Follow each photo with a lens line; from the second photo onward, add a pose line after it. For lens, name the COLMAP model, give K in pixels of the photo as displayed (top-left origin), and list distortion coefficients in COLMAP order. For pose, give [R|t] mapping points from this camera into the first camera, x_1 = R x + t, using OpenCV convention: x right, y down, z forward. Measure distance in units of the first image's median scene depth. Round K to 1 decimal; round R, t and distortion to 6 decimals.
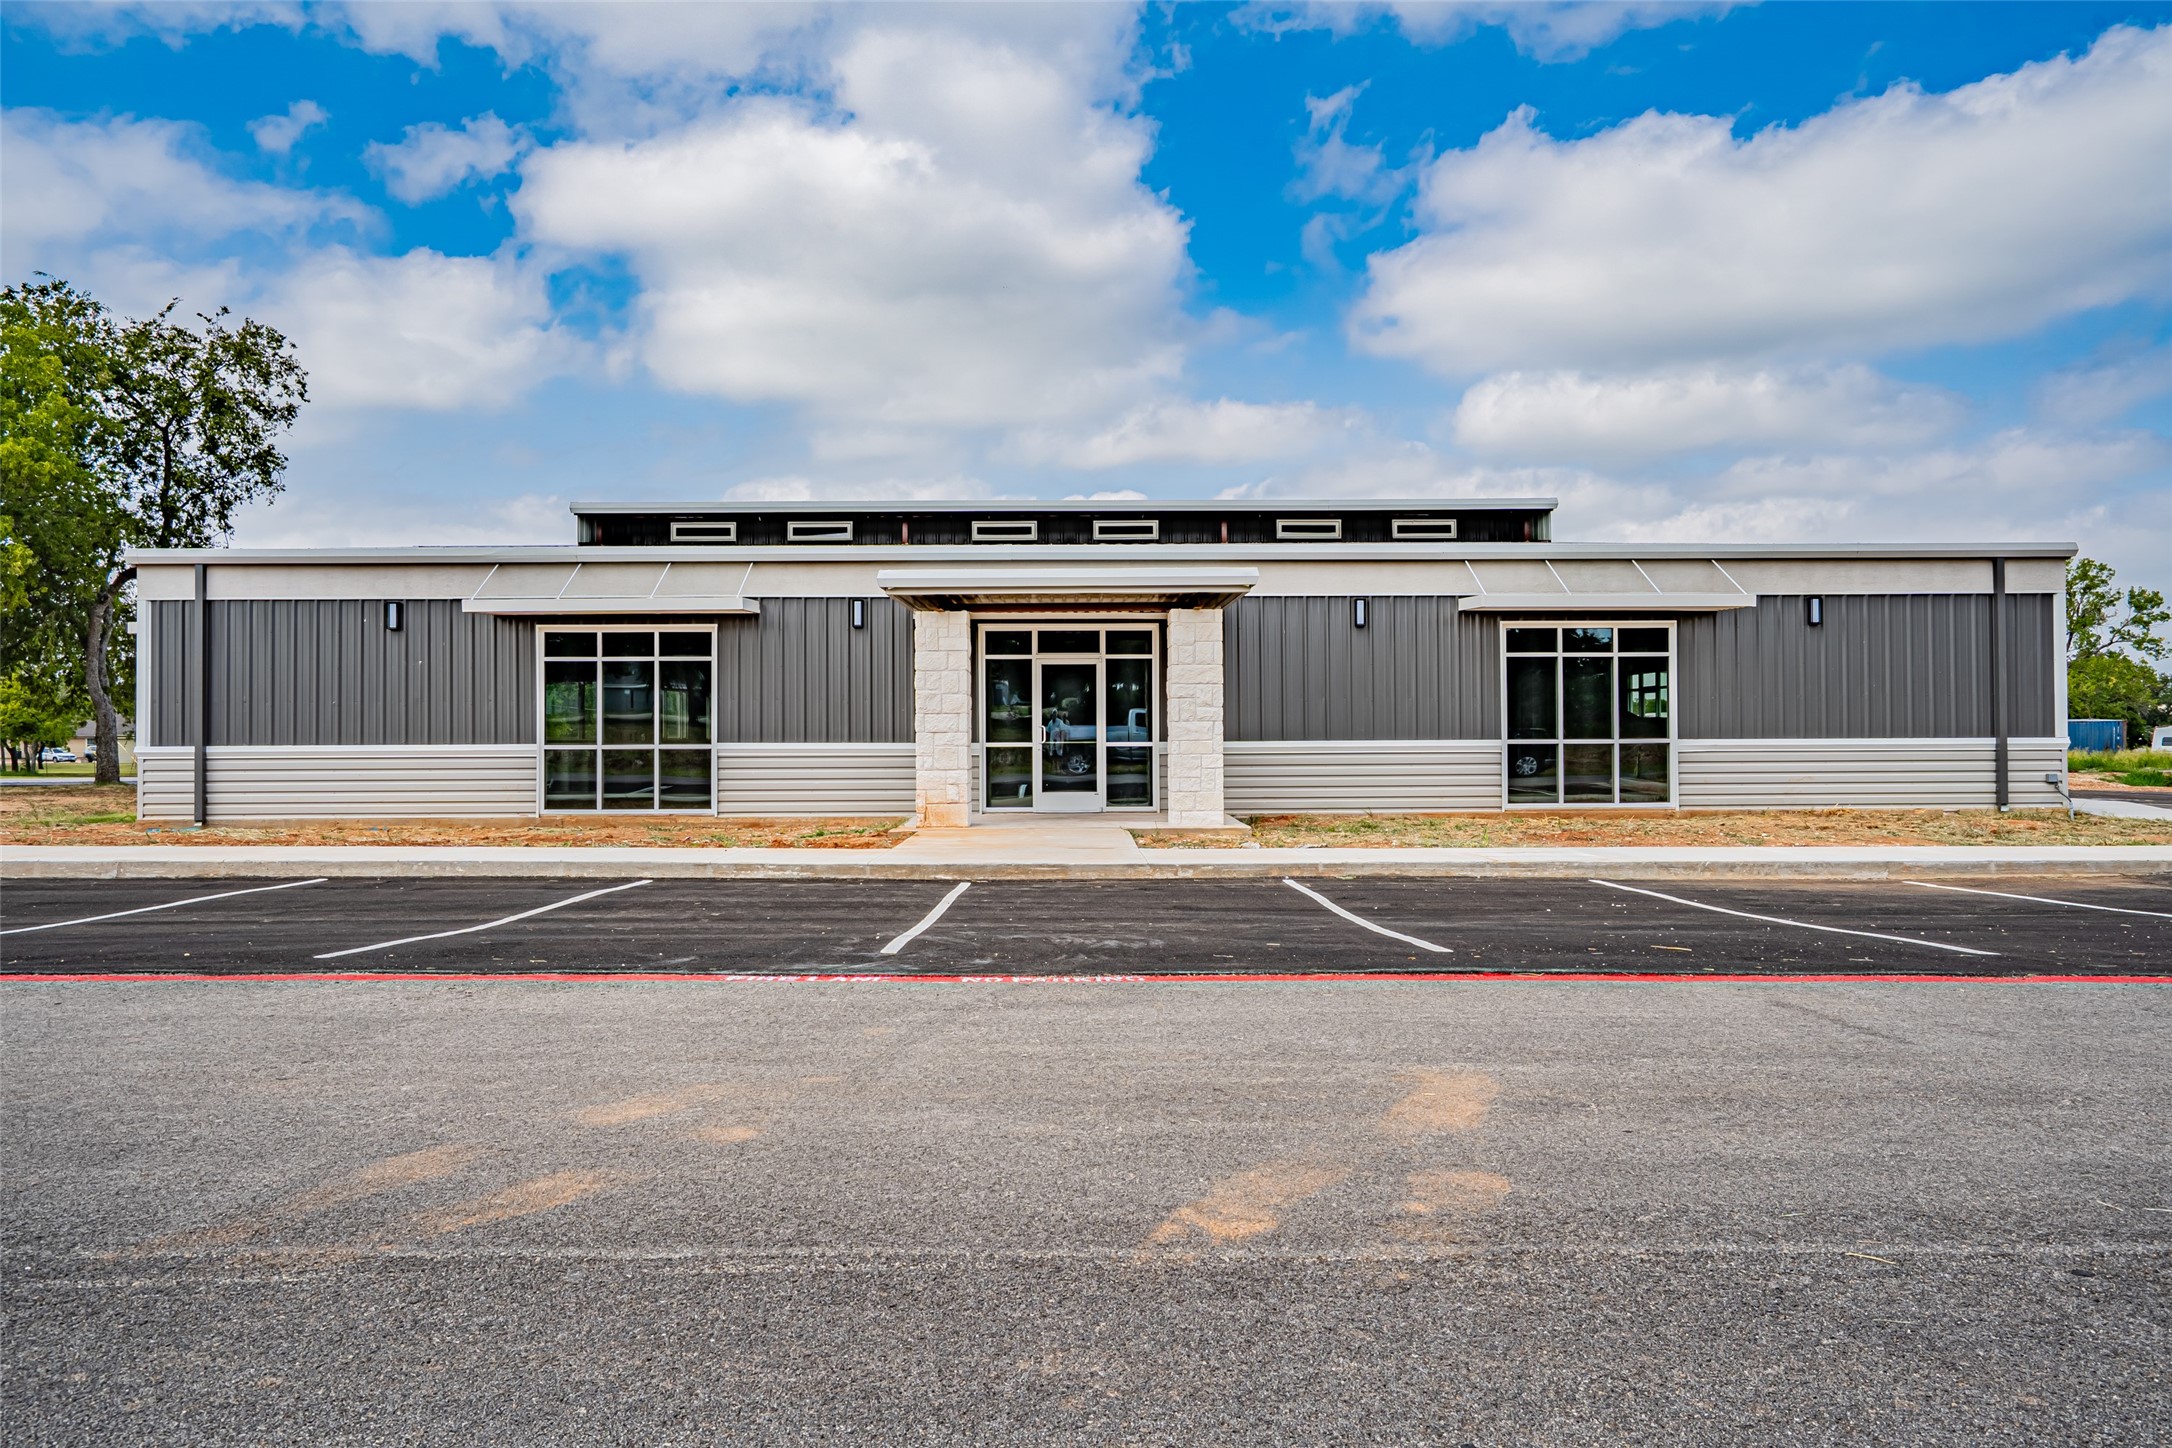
lens RADIAL K [[880.2, 0, 1085.9], [0, 880.2, 748.1], [0, 0, 1]] dist [-0.010103, -0.000046]
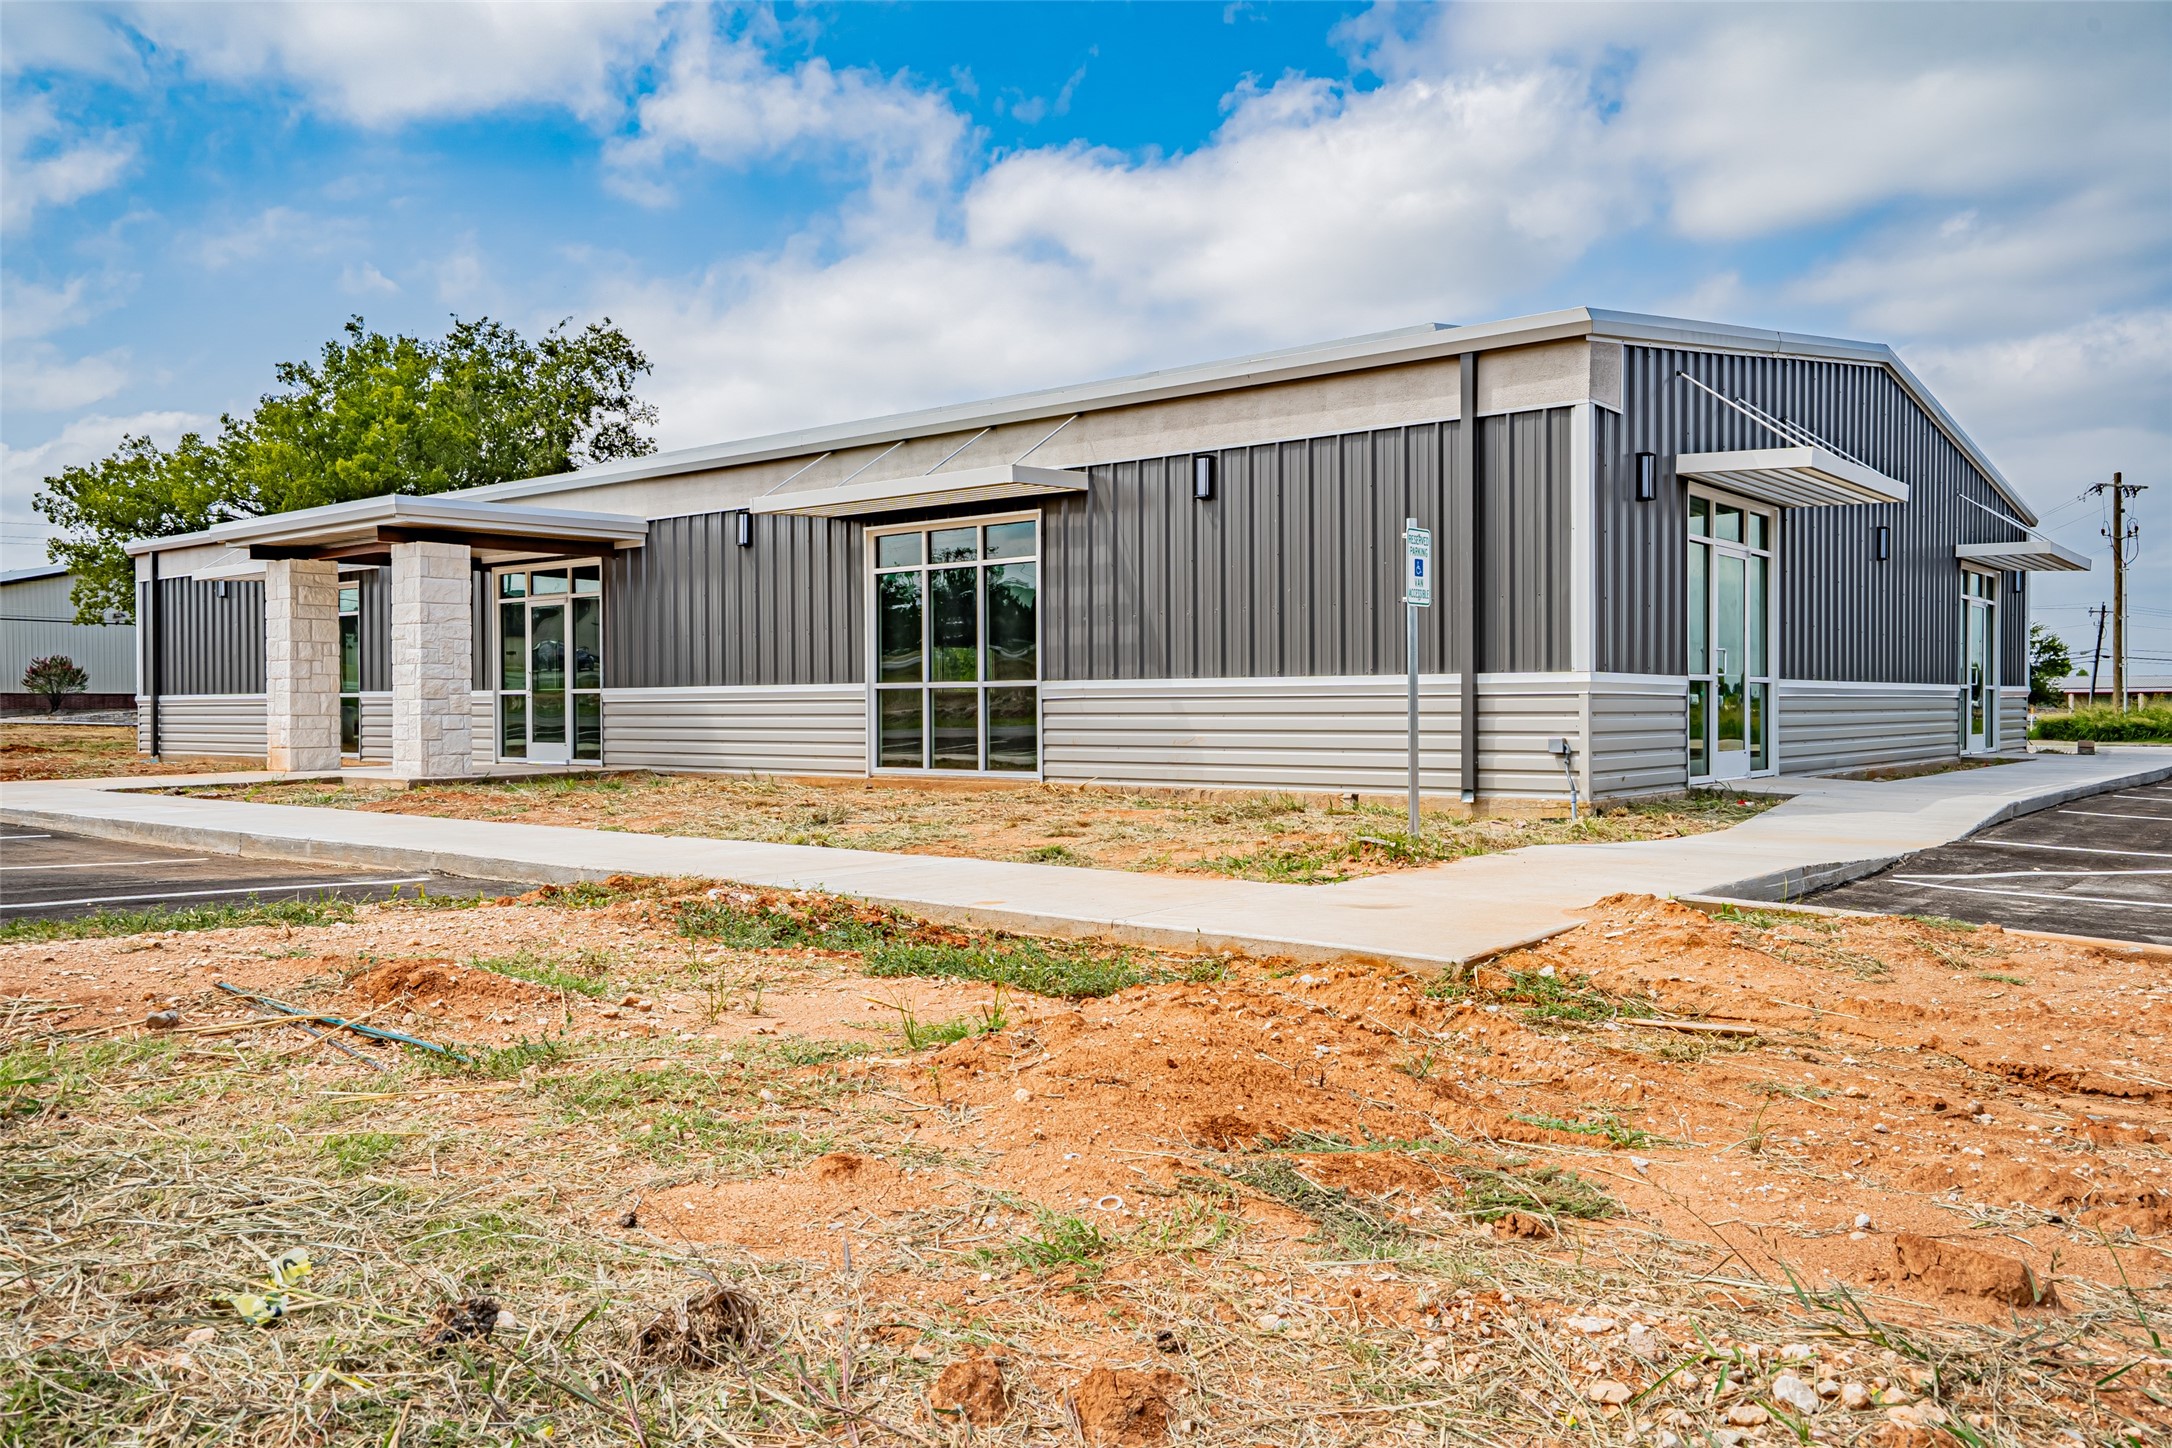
lens RADIAL K [[1647.4, 0, 1086.0], [0, 1647.4, 724.0], [0, 0, 1]] dist [0.005226, 0.001999]
pose [[0.770434, 0.008680, -0.637460, 0.979507], [0.009331, 0.999647, 0.024890, -0.005125], [0.637451, -0.025125, 0.770081, 0.007503]]
